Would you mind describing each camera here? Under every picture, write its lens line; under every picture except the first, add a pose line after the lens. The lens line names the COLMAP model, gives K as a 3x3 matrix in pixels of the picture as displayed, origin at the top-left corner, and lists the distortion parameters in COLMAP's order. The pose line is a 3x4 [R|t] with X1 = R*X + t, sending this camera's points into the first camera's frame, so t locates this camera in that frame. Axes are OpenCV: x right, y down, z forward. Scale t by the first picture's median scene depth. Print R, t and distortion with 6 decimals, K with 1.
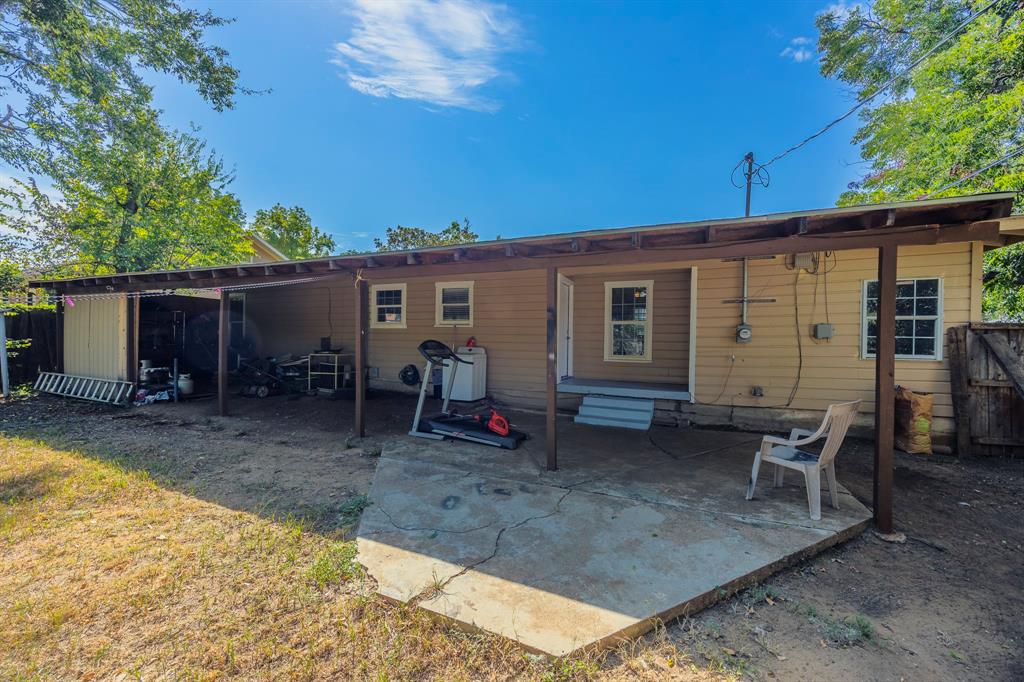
lens RADIAL K [[397.6, 0, 511.1], [0, 397.6, 341.0], [0, 0, 1]] dist [0.000727, 0.000592]
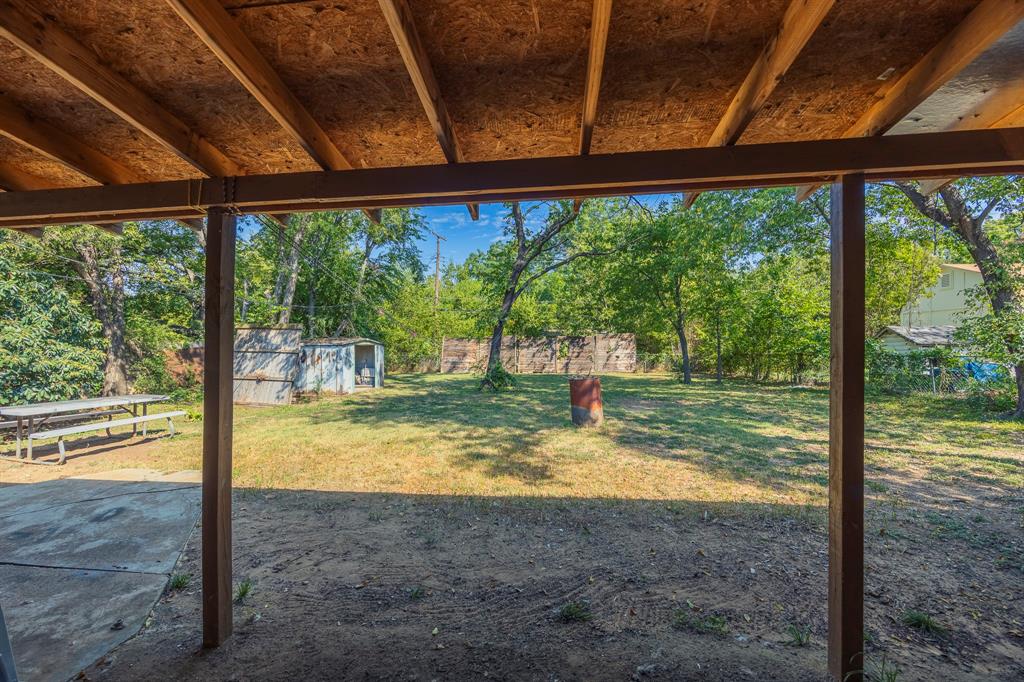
lens RADIAL K [[397.6, 0, 512.4], [0, 397.6, 342.7], [0, 0, 1]] dist [0.000727, 0.000592]
pose [[-0.955375, -0.005738, -0.295339, -0.791048], [-0.005983, 0.999982, -0.000073, -0.049527], [0.295334, 0.001697, -0.955393, 2.141866]]
